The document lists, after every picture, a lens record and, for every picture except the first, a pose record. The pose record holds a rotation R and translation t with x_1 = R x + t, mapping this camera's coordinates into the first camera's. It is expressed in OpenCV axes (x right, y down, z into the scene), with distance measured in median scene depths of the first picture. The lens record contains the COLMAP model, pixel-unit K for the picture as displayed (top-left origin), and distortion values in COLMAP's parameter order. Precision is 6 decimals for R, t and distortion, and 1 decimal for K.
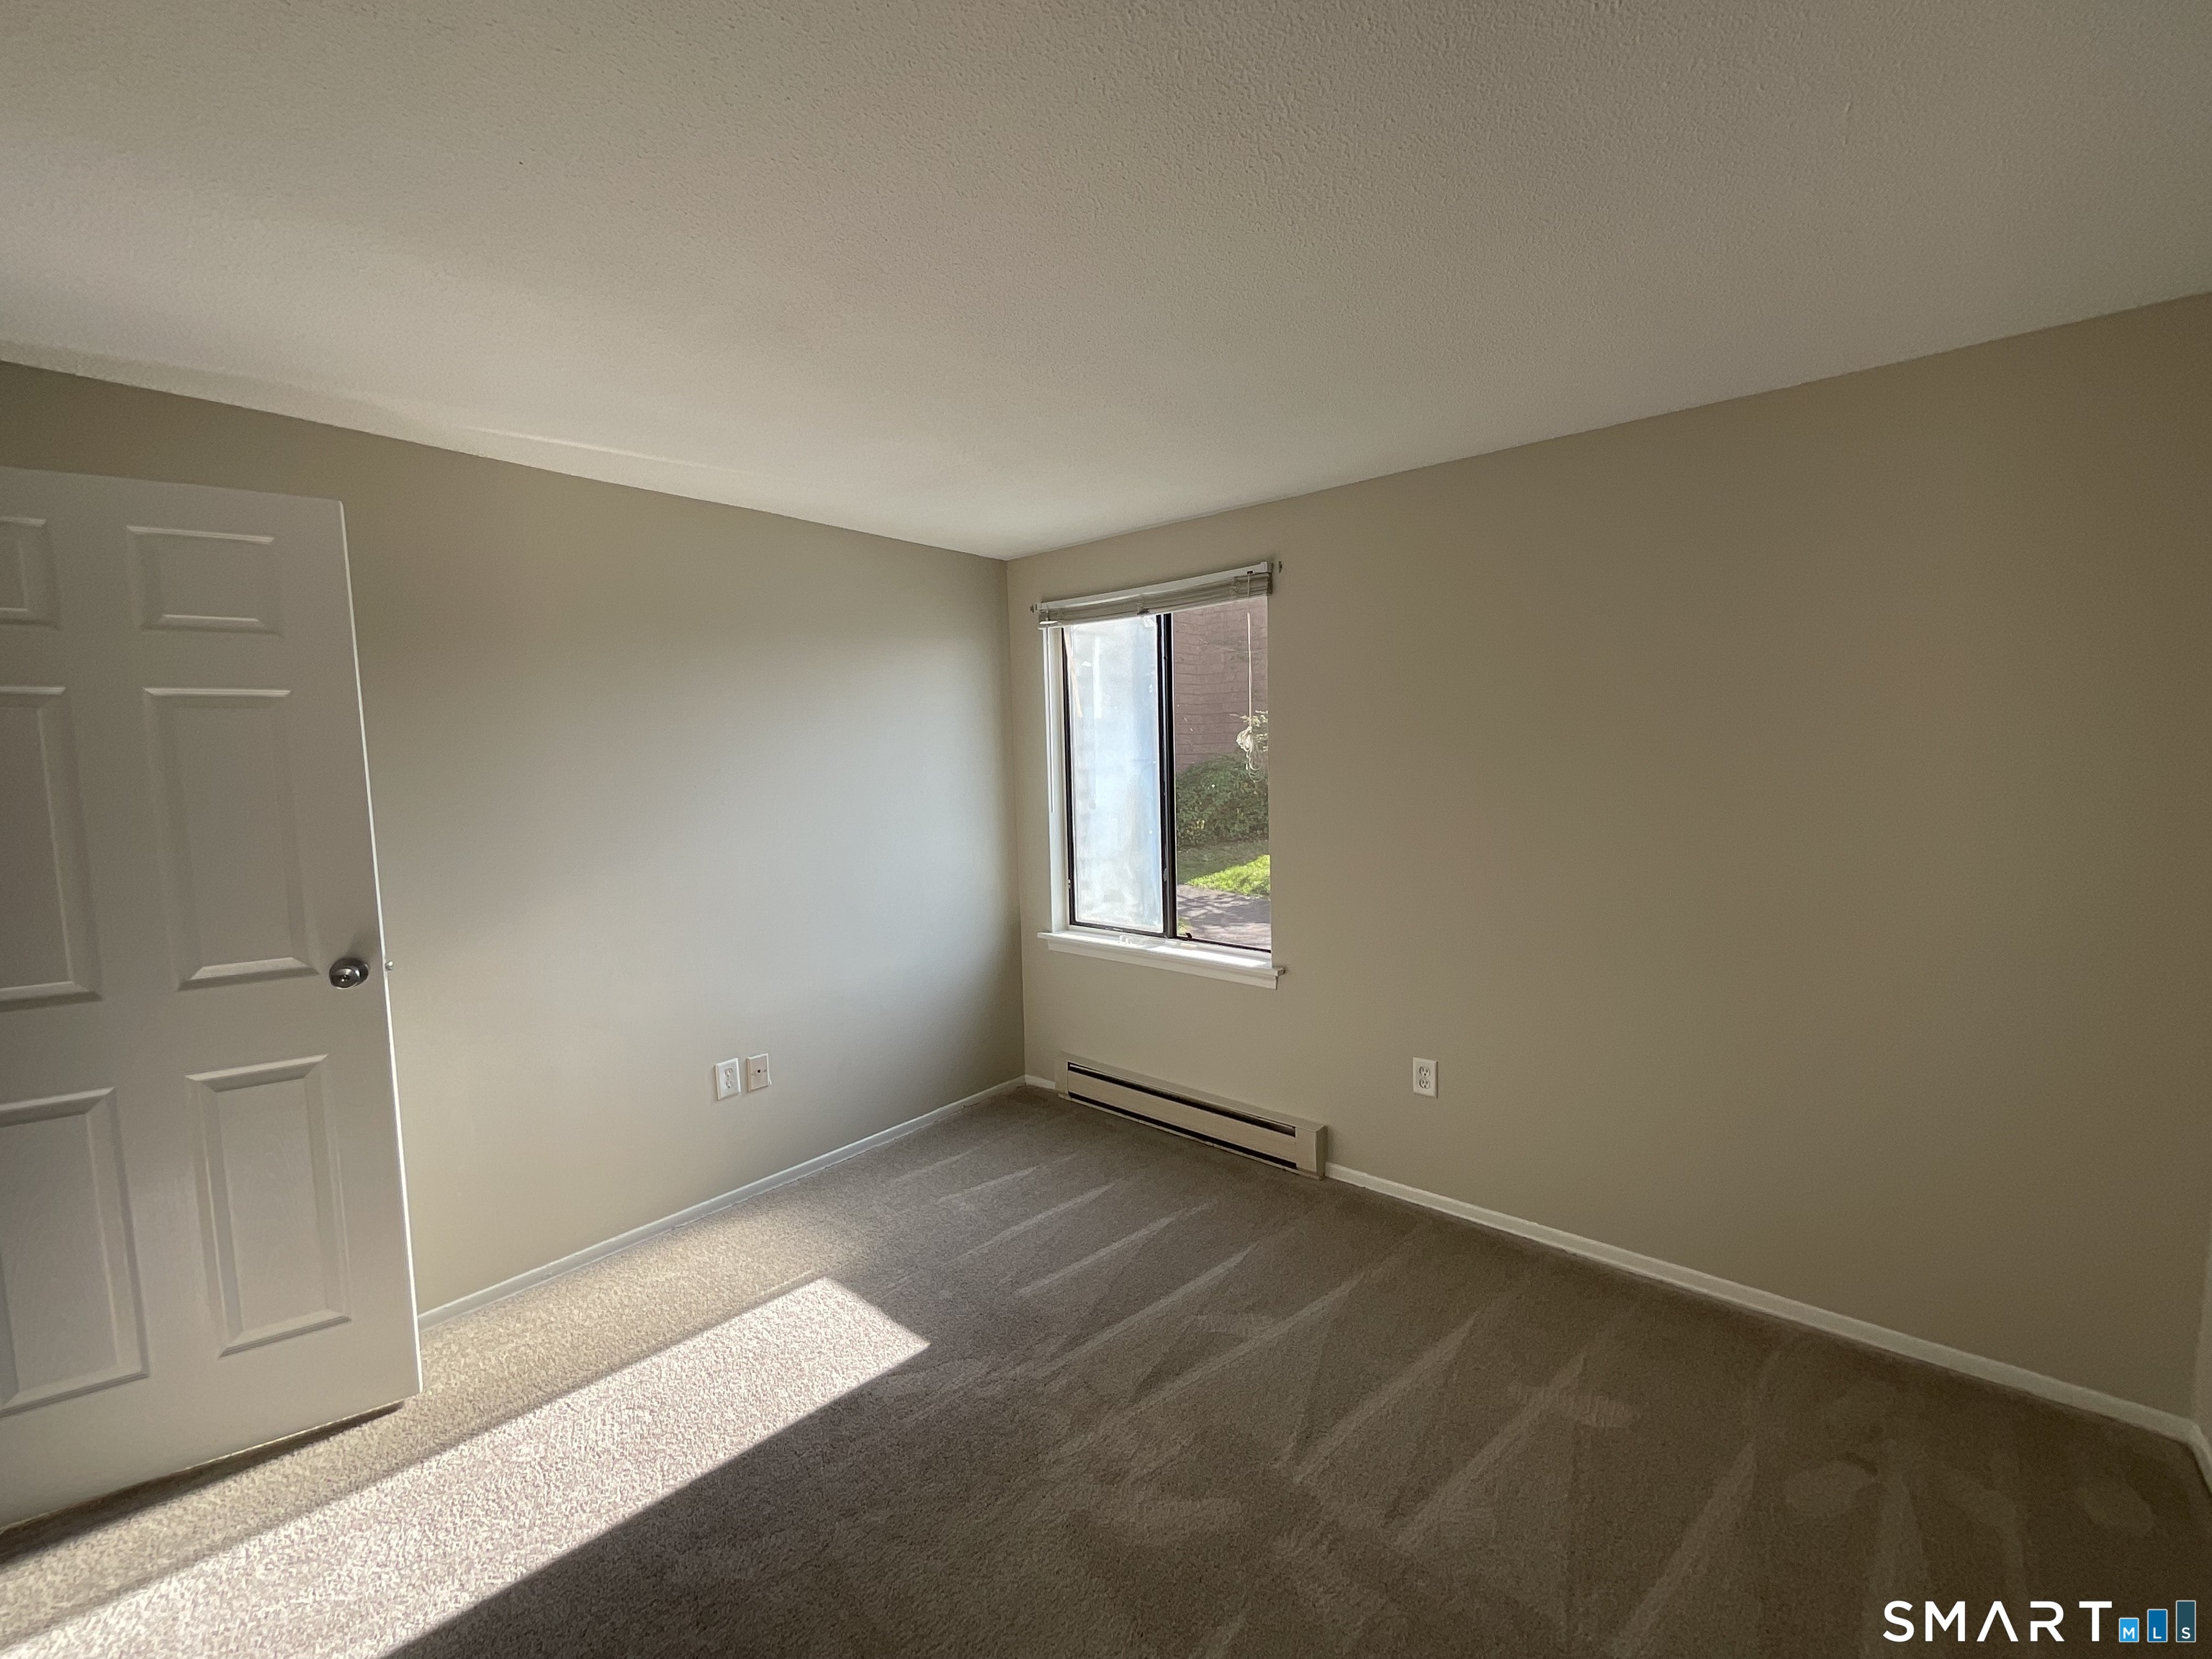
lens RADIAL K [[887.2, 0, 1117.2], [0, 887.2, 827.8], [0, 0, 1]] dist [-0.003431, -0.000926]
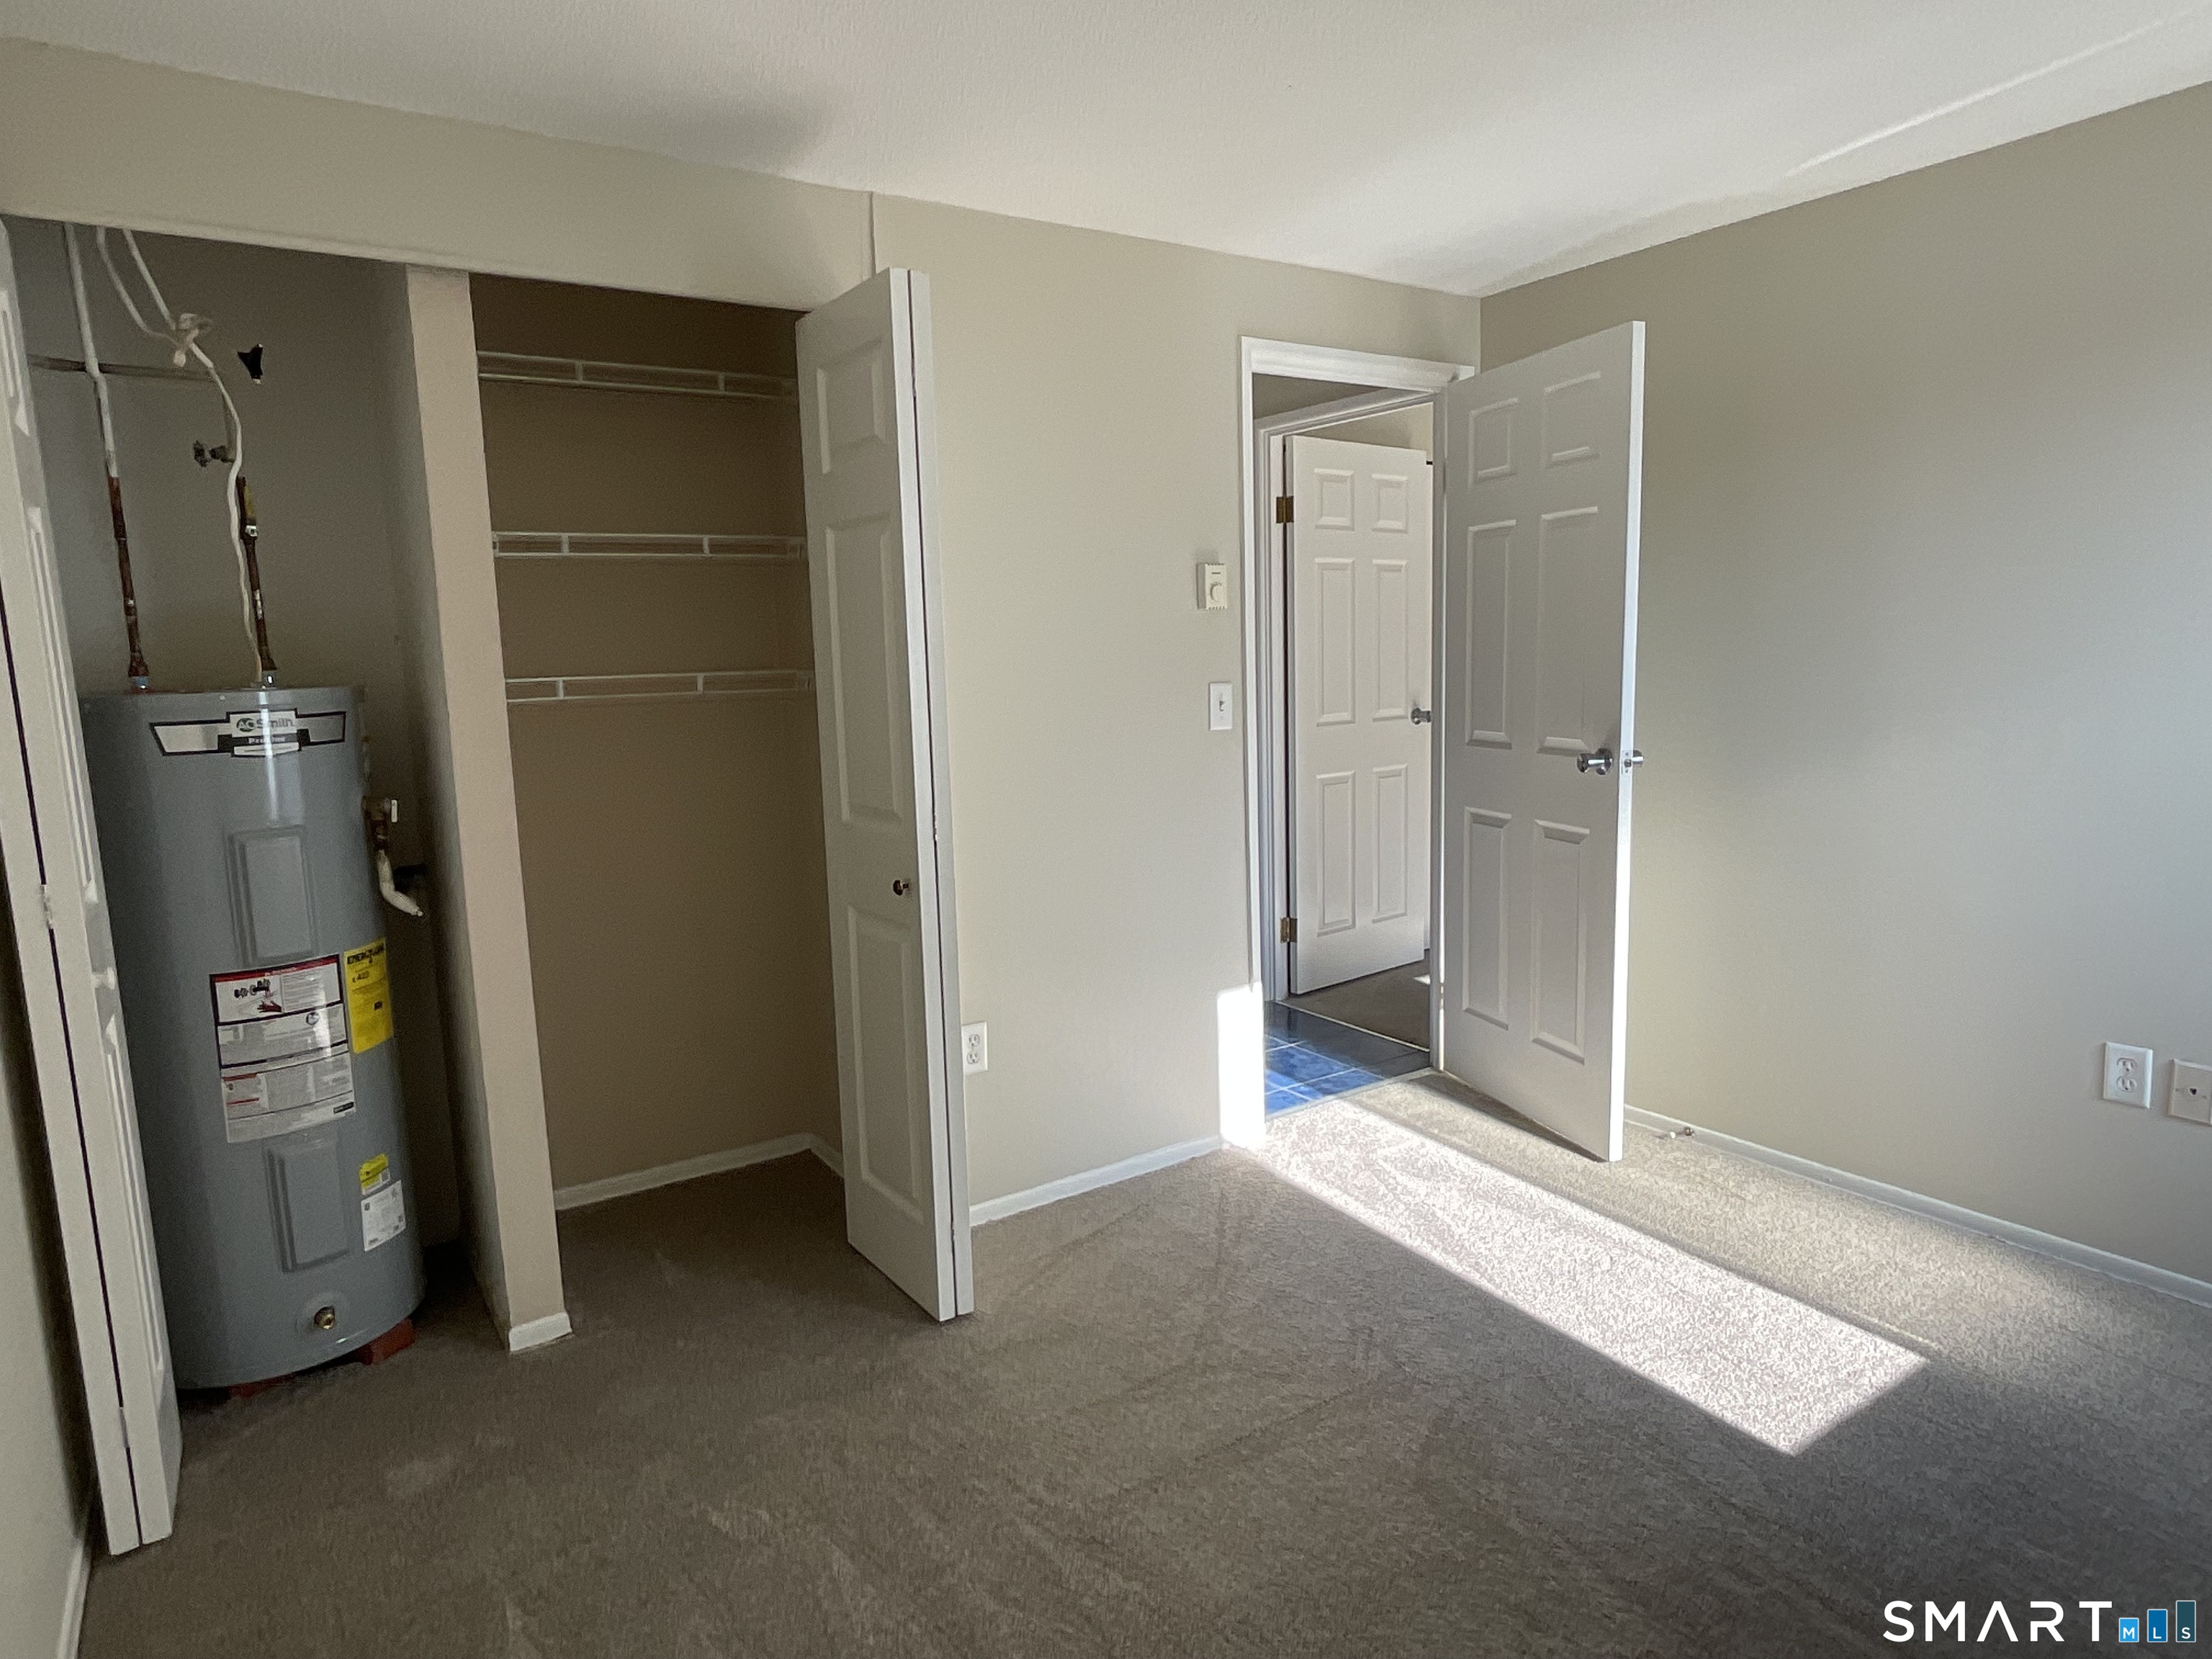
lens RADIAL K [[1311.4, 0, 1110.3], [0, 1311.4, 821.6], [0, 0, 1]] dist [-0.004484, 0.007839]
pose [[-0.265638, 0.168335, -0.949263, 0.863855], [-0.035872, 0.982230, 0.184219, -0.043688], [0.963405, 0.082988, -0.254880, 0.818967]]
